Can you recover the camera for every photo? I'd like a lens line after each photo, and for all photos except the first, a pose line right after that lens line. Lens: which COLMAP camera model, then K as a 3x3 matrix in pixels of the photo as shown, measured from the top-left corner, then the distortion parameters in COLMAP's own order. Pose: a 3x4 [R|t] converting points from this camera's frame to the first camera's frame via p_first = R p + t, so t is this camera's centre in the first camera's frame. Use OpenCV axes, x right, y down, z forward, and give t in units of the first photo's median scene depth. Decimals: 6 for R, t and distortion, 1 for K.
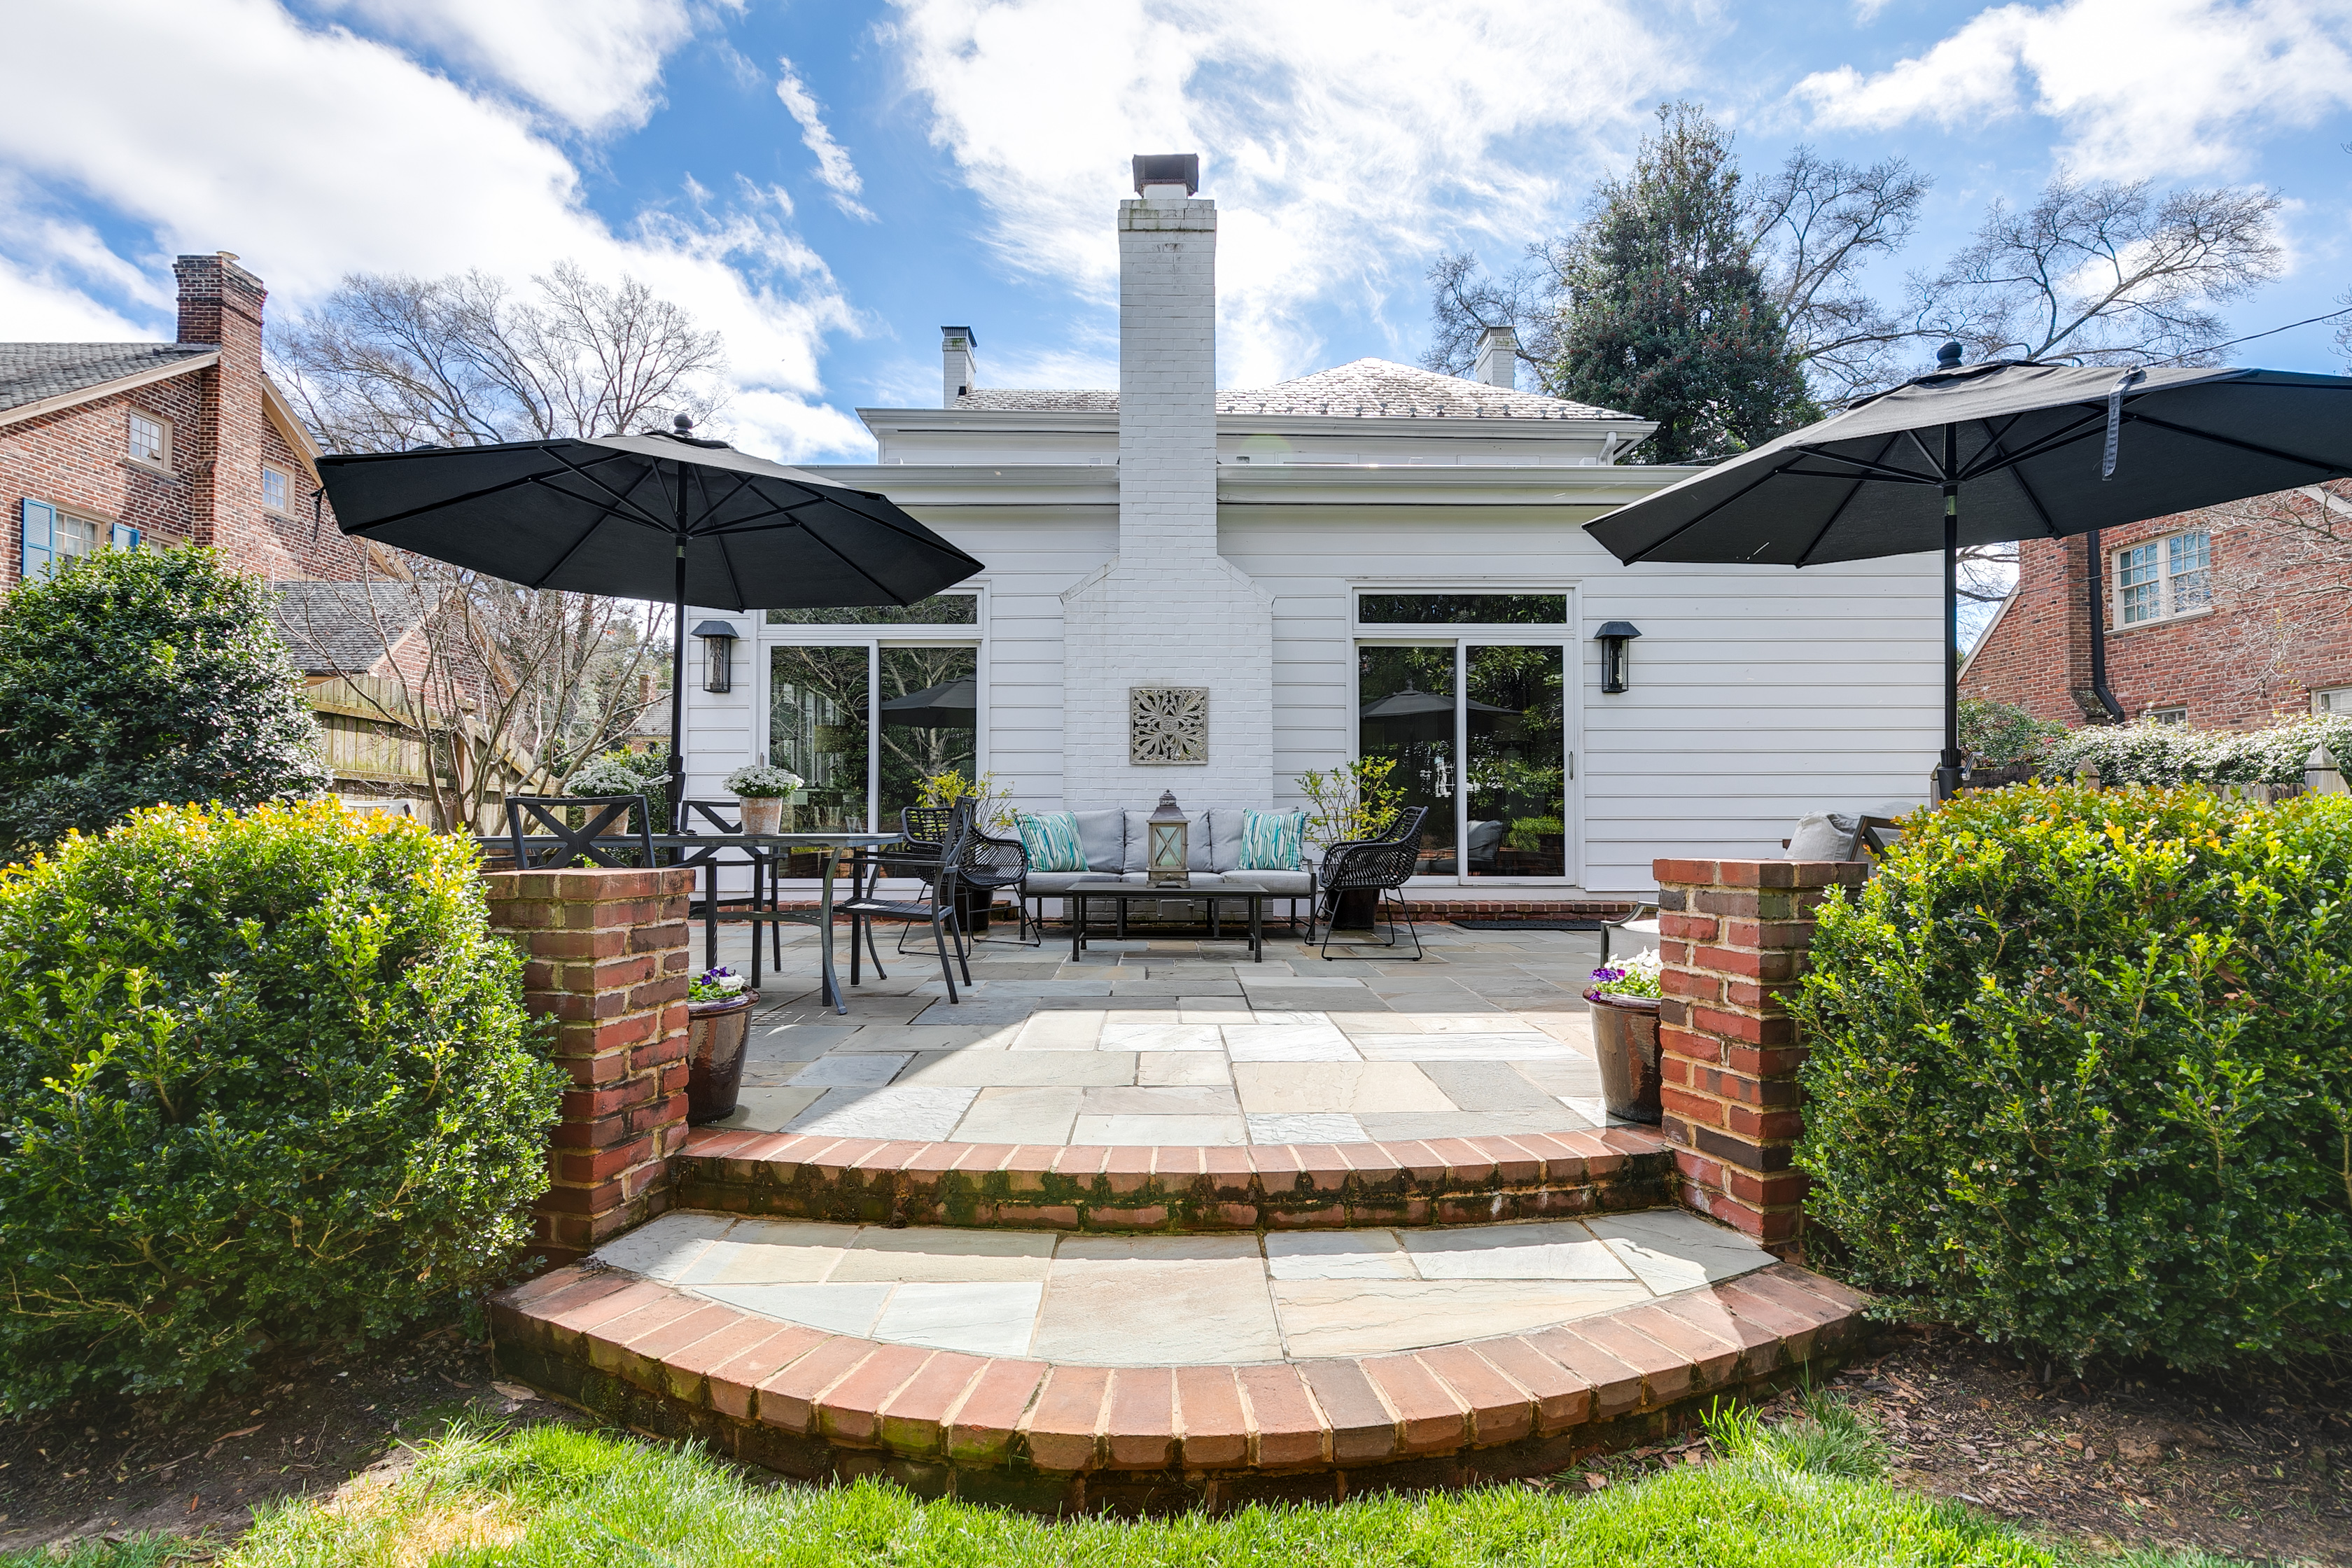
lens RADIAL K [[1082.5, 0, 1176.0], [0, 1082.5, 784.0], [0, 0, 1]] dist [-0.000310, 0.000125]
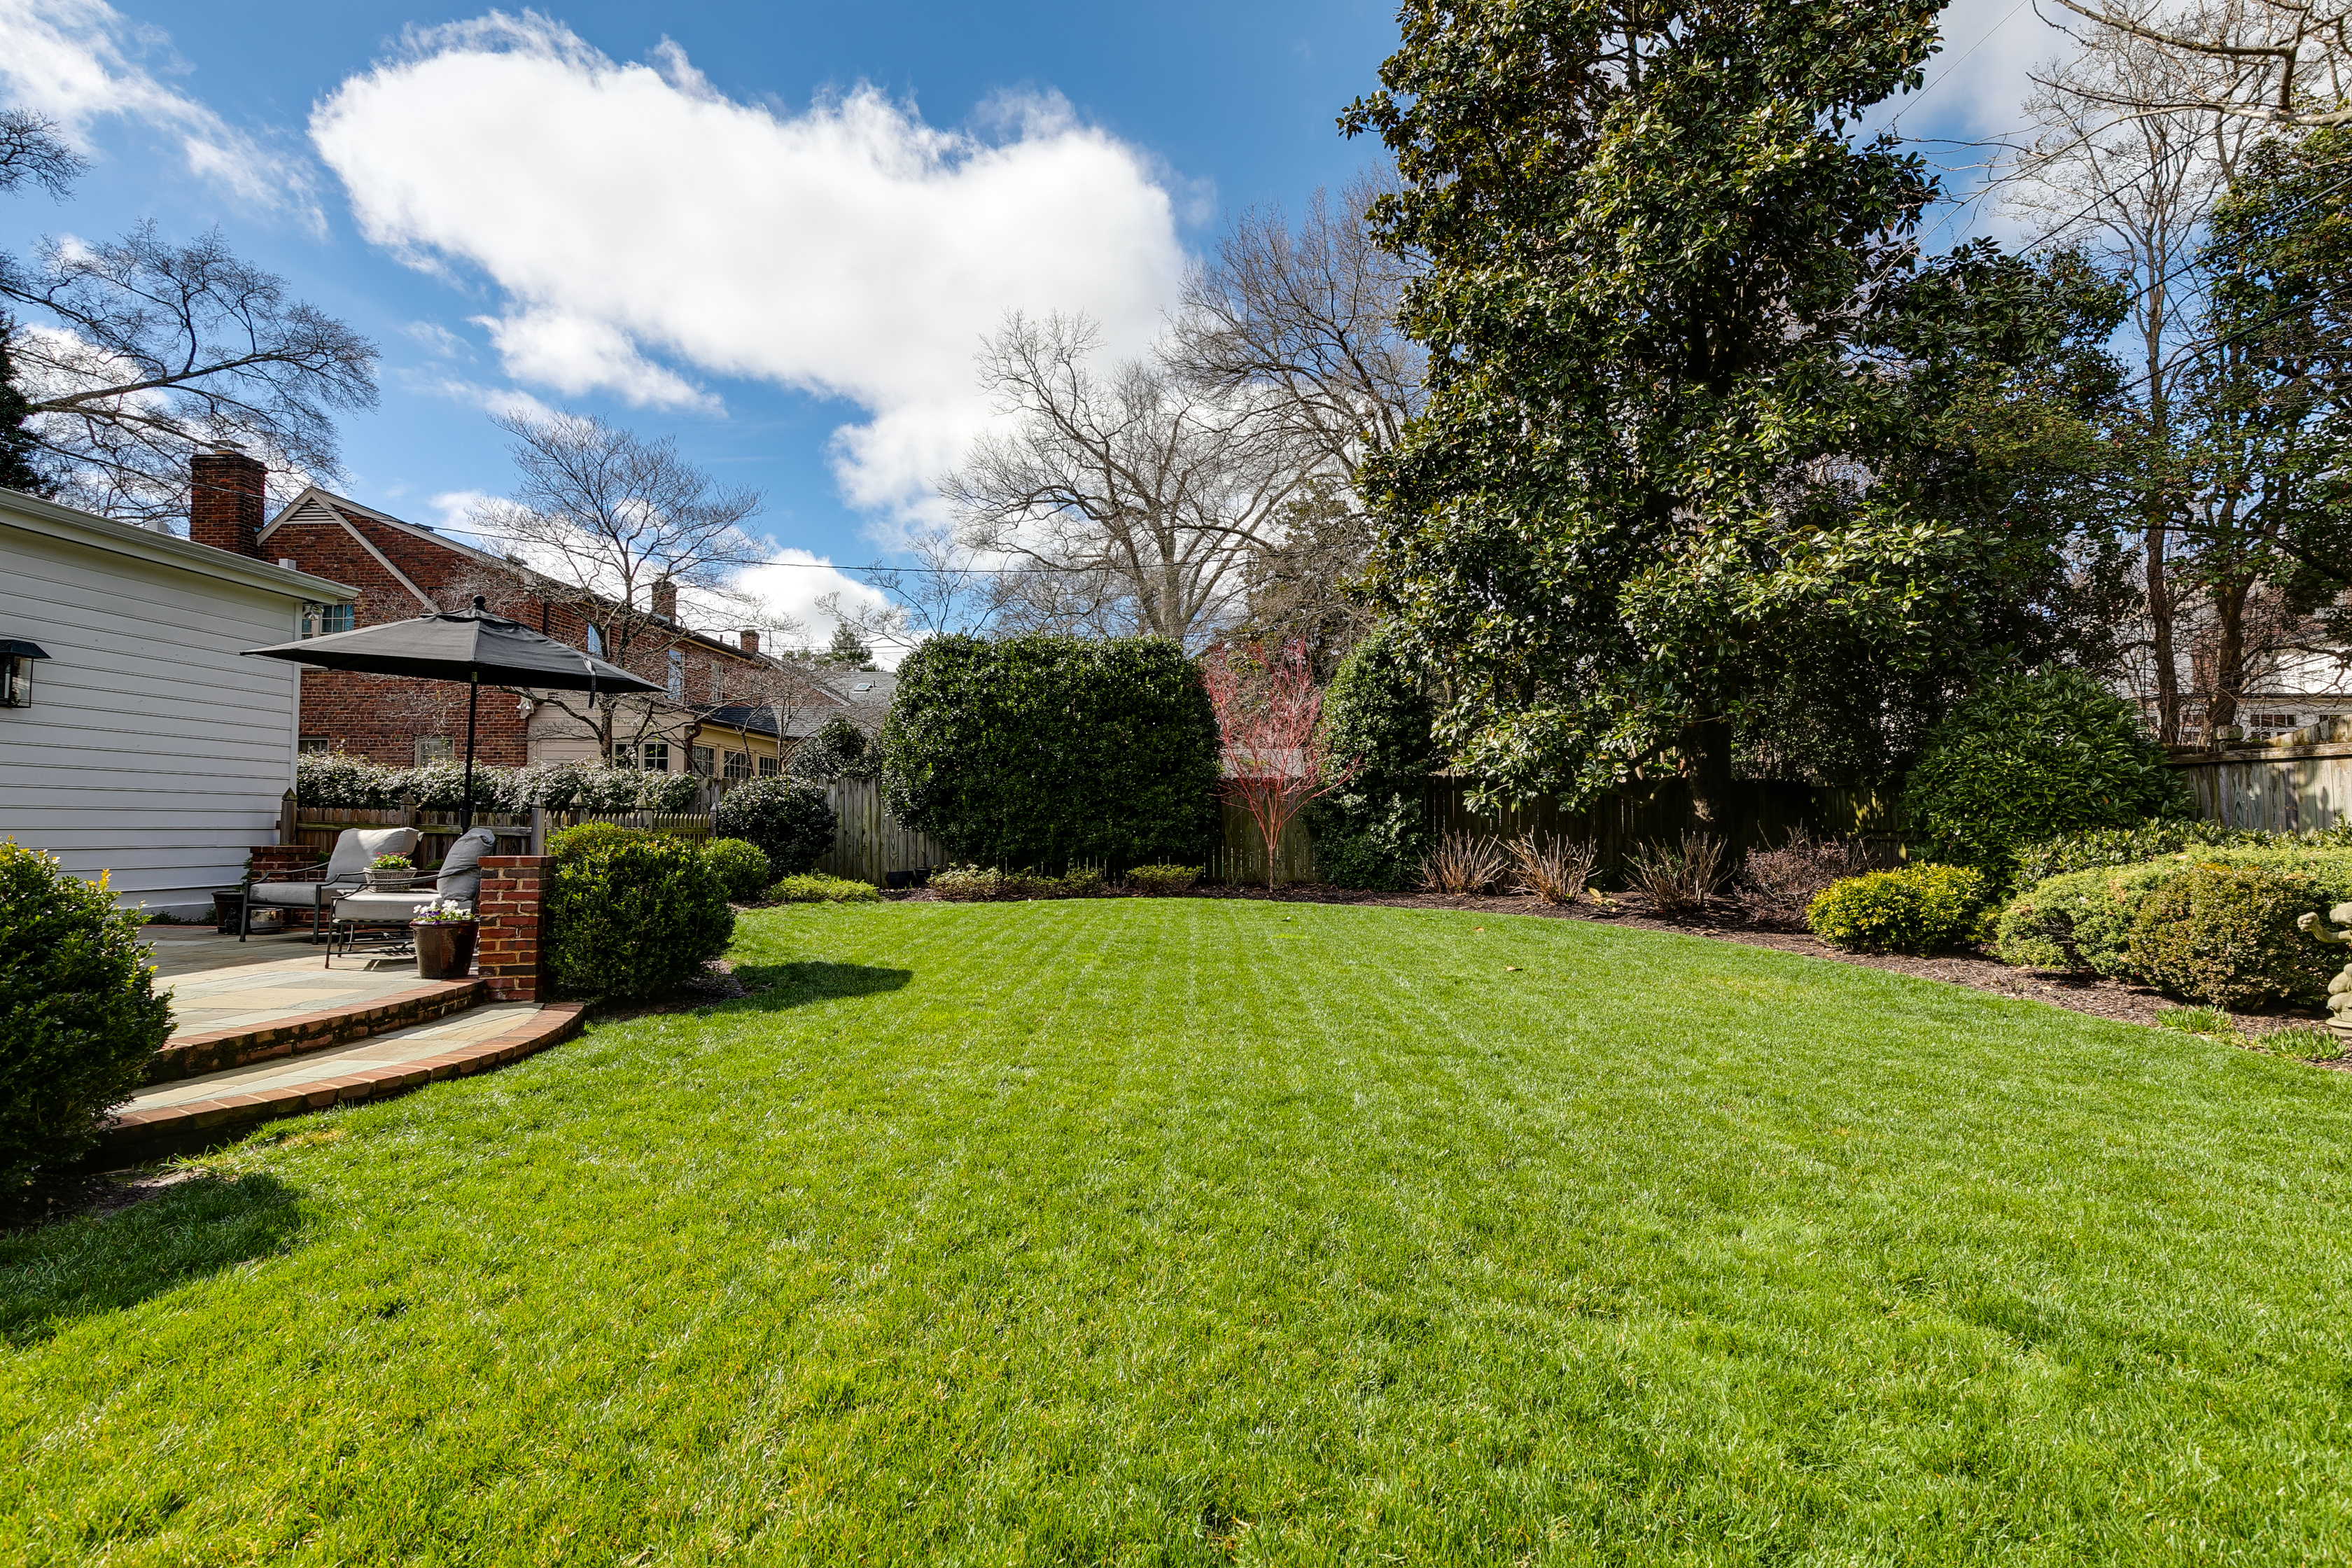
lens RADIAL K [[1082.5, 0, 1176.0], [0, 1082.5, 784.0], [0, 0, 1]] dist [-0.000310, 0.000125]
pose [[0.066820, 0.043024, 0.996837, -0.418673], [-0.044506, 0.998204, -0.040099, -0.013820], [-0.996772, -0.041686, 0.068615, -0.148739]]
